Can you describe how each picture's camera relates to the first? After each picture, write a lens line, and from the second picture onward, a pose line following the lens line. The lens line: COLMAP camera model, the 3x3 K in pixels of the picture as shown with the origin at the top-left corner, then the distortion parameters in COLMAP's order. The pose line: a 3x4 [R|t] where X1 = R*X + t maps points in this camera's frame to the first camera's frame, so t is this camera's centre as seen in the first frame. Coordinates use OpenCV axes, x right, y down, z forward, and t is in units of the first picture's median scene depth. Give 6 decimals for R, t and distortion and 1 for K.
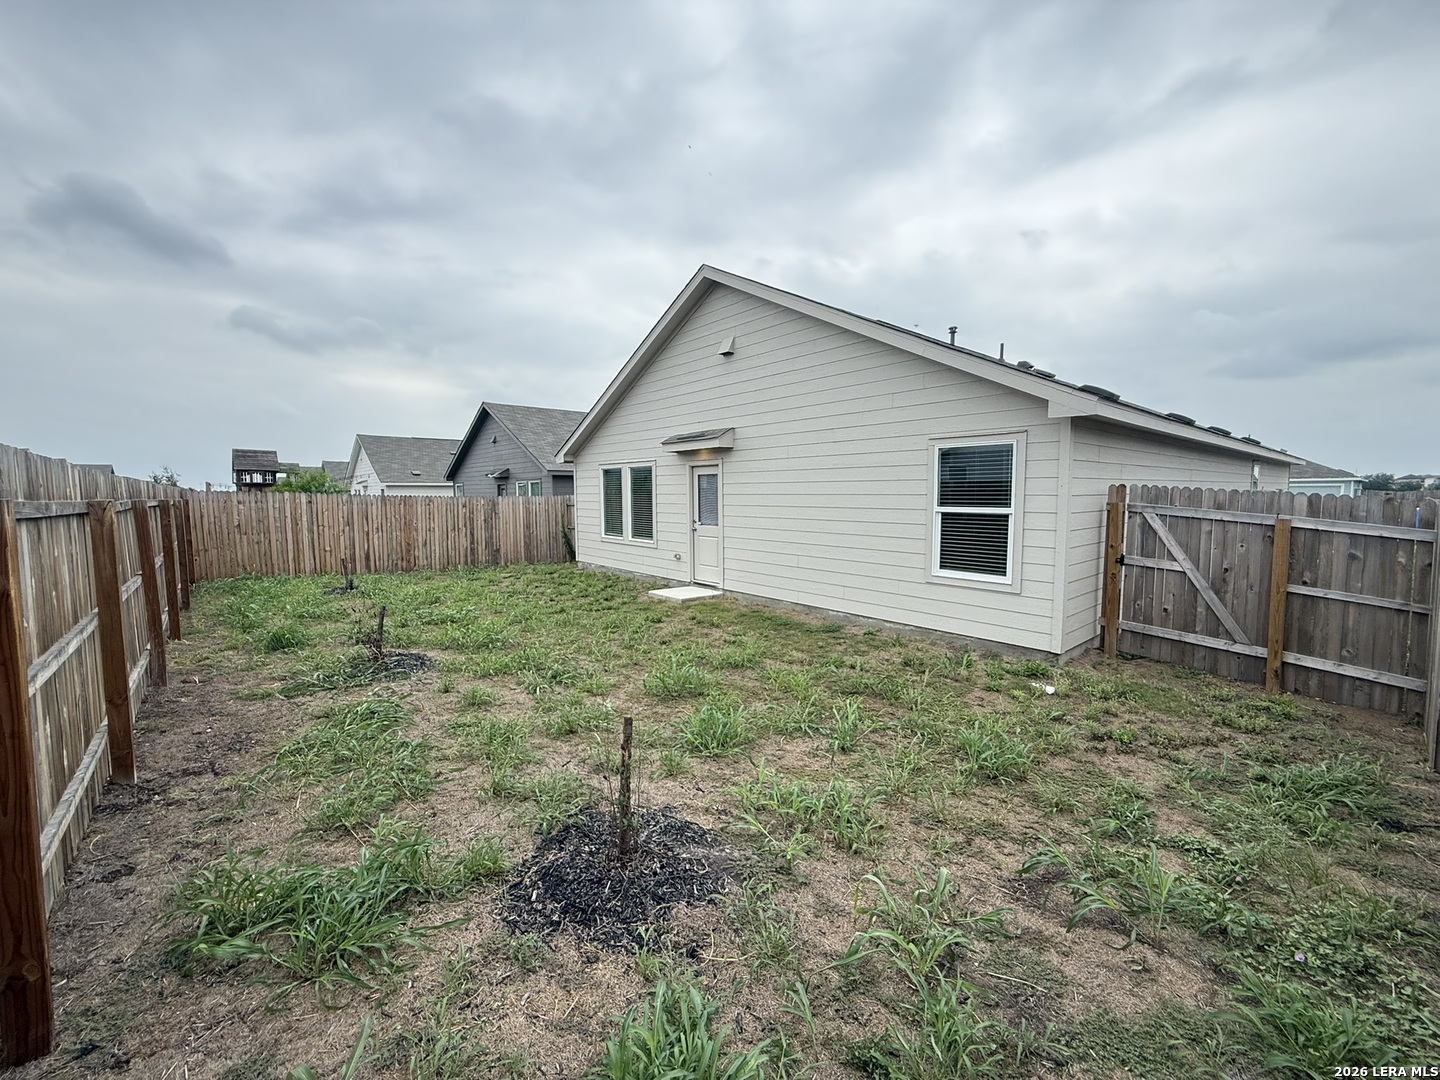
lens RADIAL K [[575.9, 0, 716.3], [0, 575.9, 537.8], [0, 0, 1]] dist [0.000541, 0.000165]
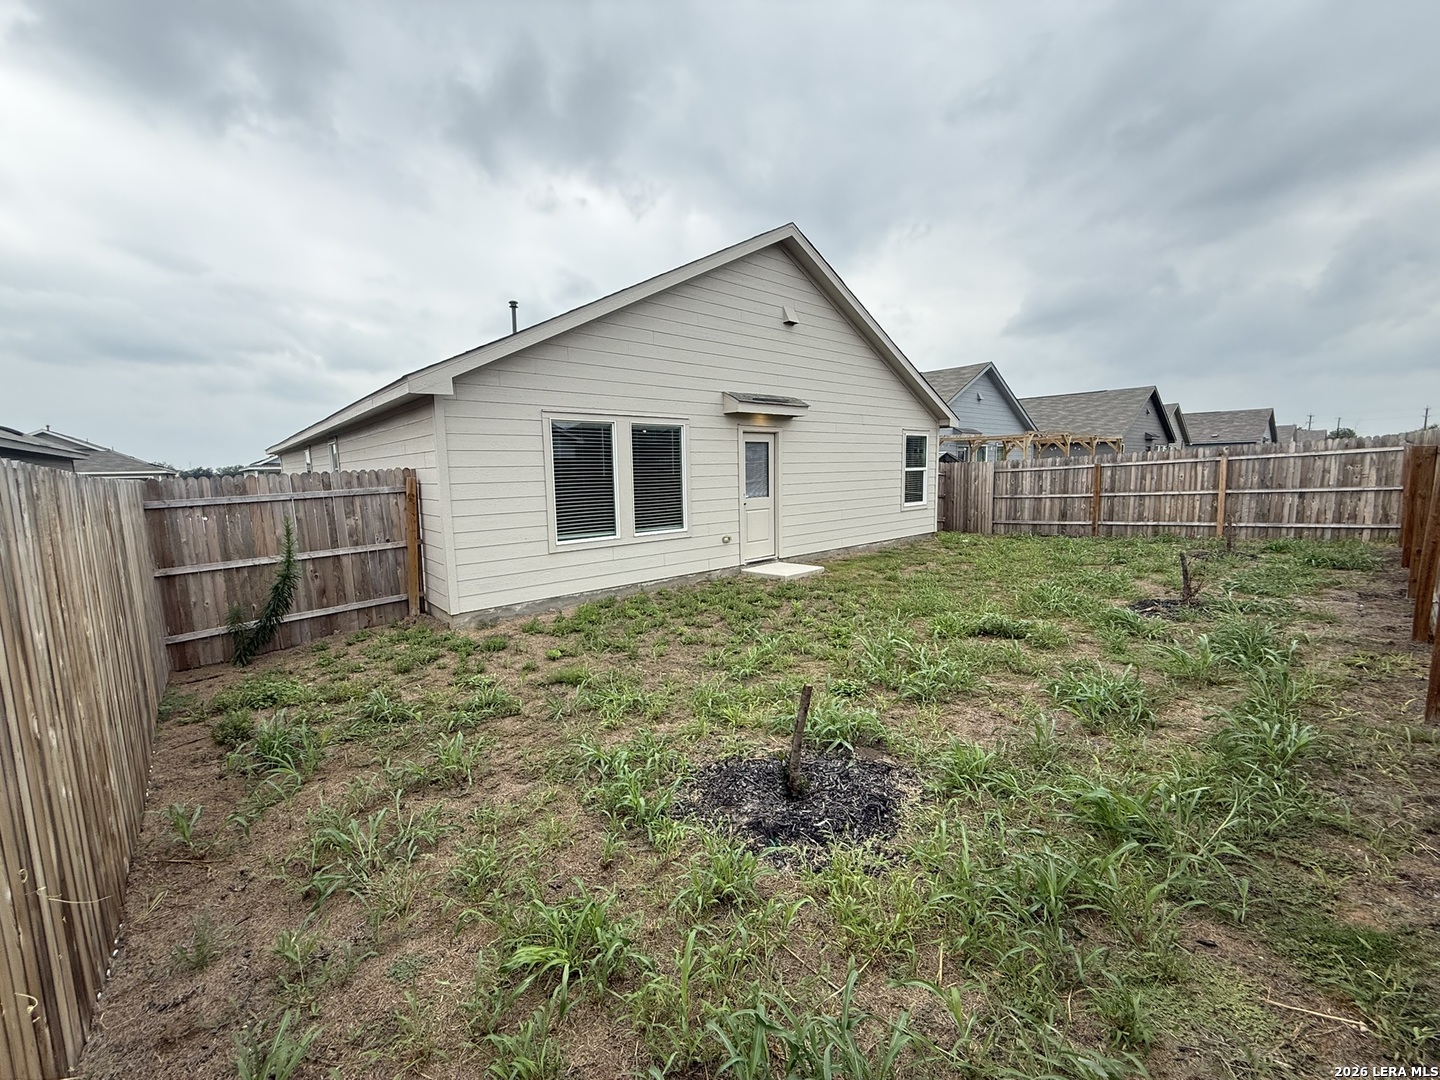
lens RADIAL K [[575.9, 0, 716.3], [0, 575.9, 537.8], [0, 0, 1]] dist [0.000541, 0.000165]
pose [[-0.010233, -0.116600, 0.993126, -1.033269], [0.100184, 0.988061, 0.117037, -0.079352], [-0.994916, 0.100693, 0.001571, 1.174063]]
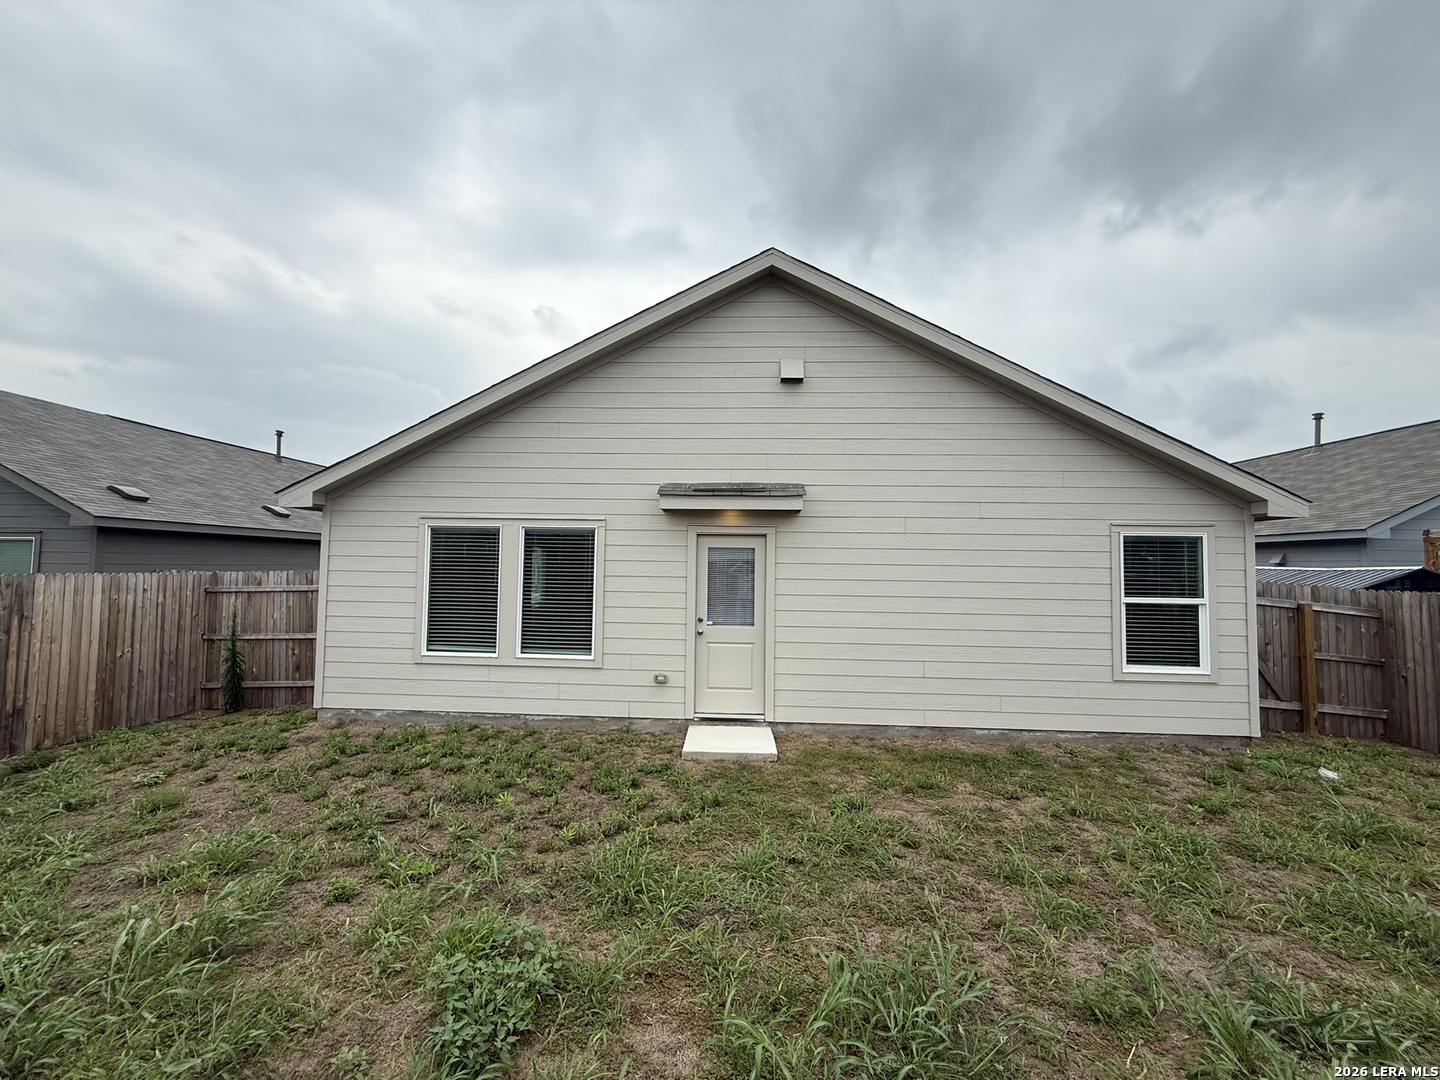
lens RADIAL K [[575.9, 0, 716.3], [0, 575.9, 537.8], [0, 0, 1]] dist [0.000541, 0.000165]
pose [[0.688161, 0.048435, 0.723940, -0.551939], [0.040181, 0.993694, -0.104678, -0.057653], [-0.724445, 0.101124, 0.681875, 0.609320]]
